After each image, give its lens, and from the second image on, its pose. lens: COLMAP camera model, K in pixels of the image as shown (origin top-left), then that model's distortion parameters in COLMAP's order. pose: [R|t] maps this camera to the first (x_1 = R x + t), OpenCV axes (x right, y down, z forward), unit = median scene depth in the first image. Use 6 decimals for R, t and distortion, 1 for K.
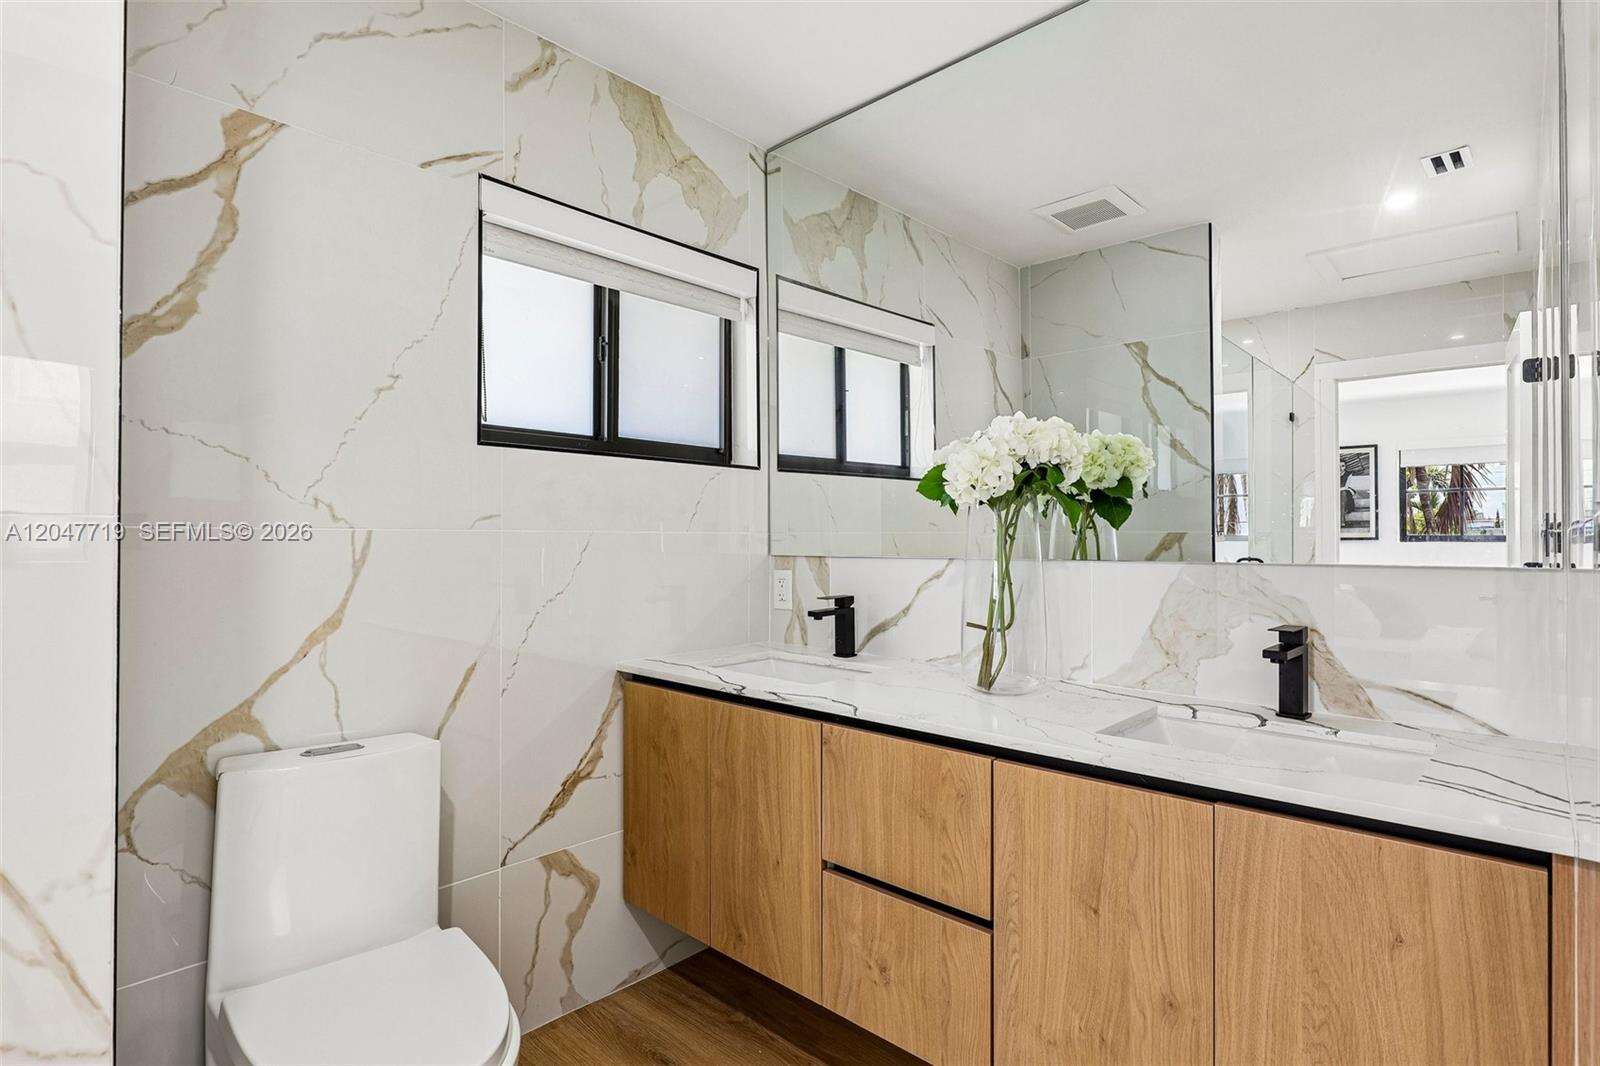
lens RADIAL K [[756.3, 0, 874.8], [0, 756.3, 538.8], [0, 0, 1]] dist [0.003937, -0.000171]
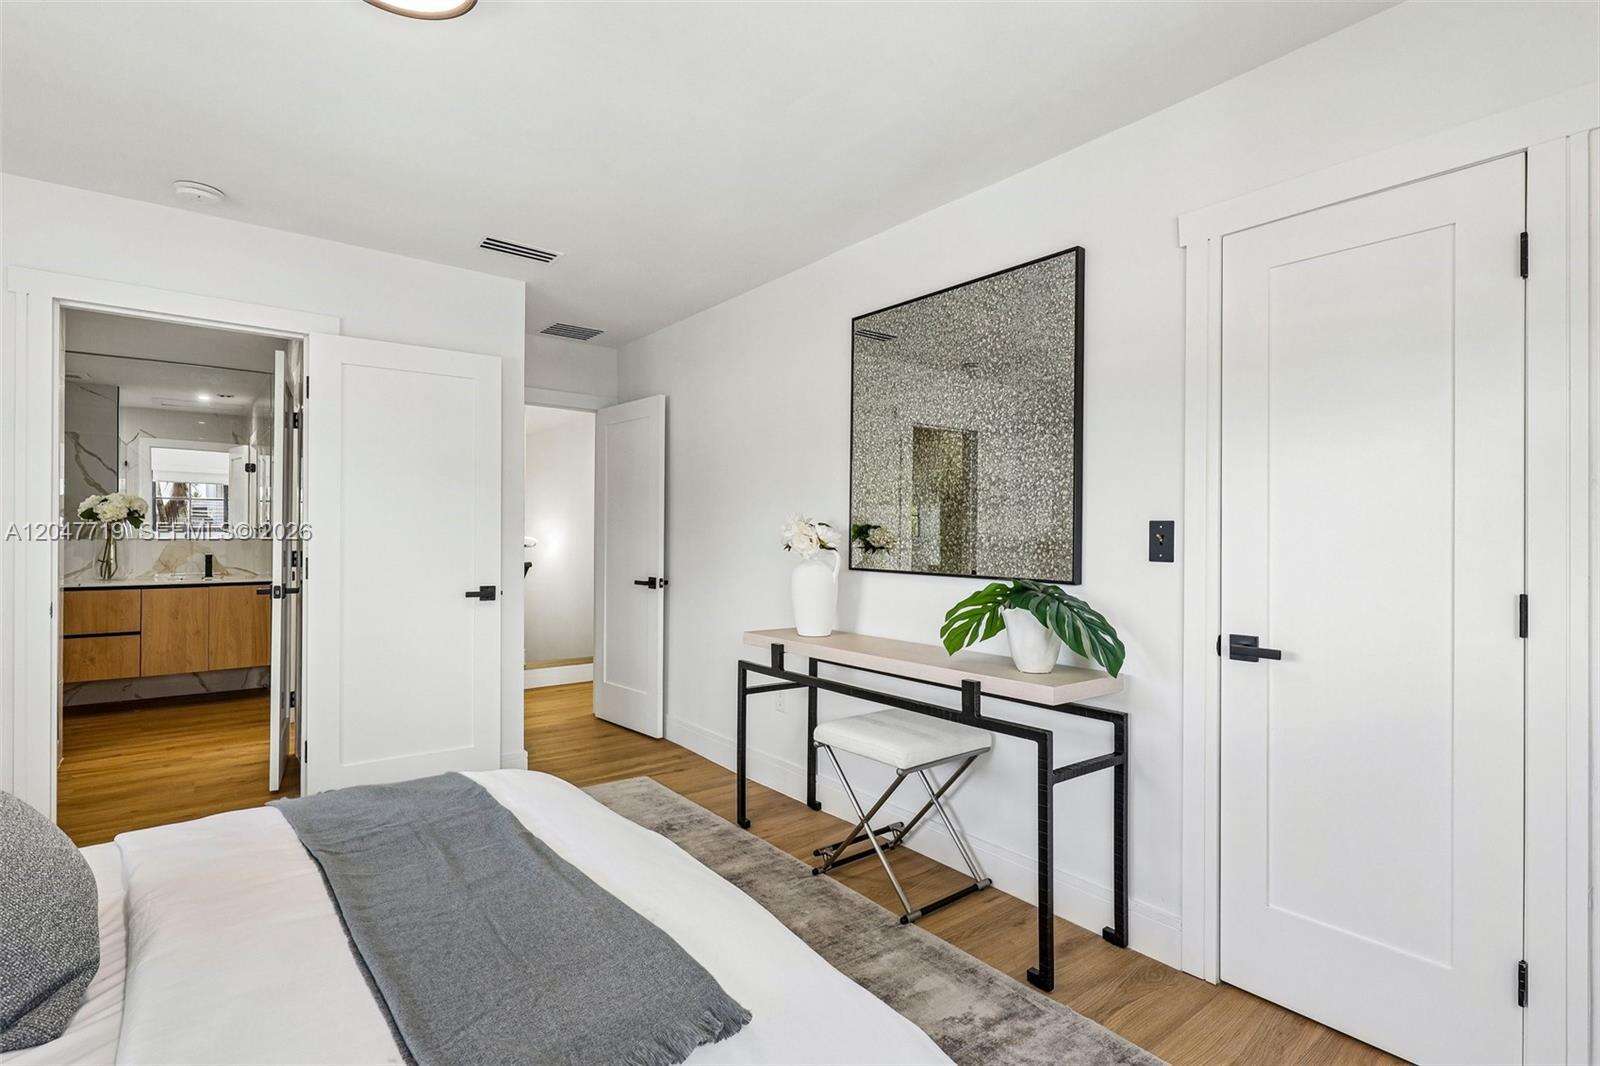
lens RADIAL K [[755.7, 0, 796.8], [0, 755.7, 530.0], [0, 0, 1]] dist [0.002337, 0.000376]
pose [[0.172697, 0.001205, 0.984974, -2.560178], [-0.009429, 0.999955, 0.000430, -0.037162], [-0.984930, -0.009361, 0.172701, -2.465184]]
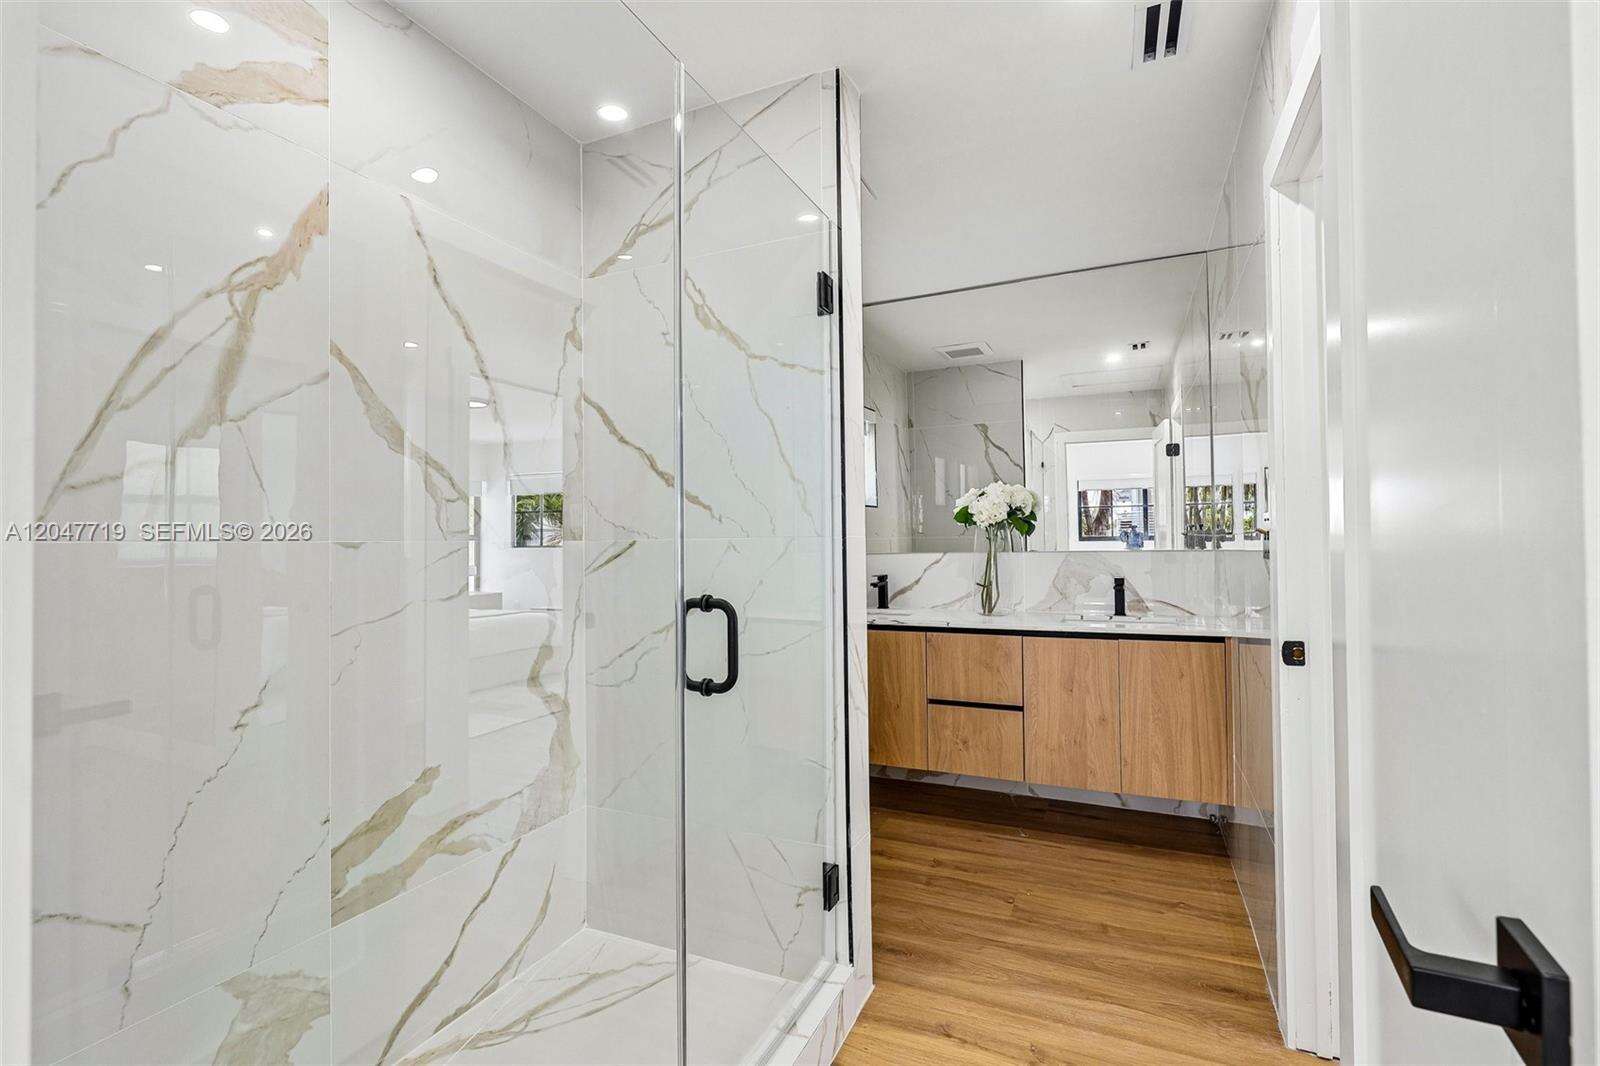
lens RADIAL K [[711.5, 0, 815.9], [0, 711.5, 536.7], [0, 0, 1]] dist [-0.002994, 0.000231]
pose [[0.950971, -0.014978, 0.308917, -0.932163], [0.017389, 0.999836, -0.005053, -0.012132], [-0.308790, 0.010177, 0.951076, -0.737674]]
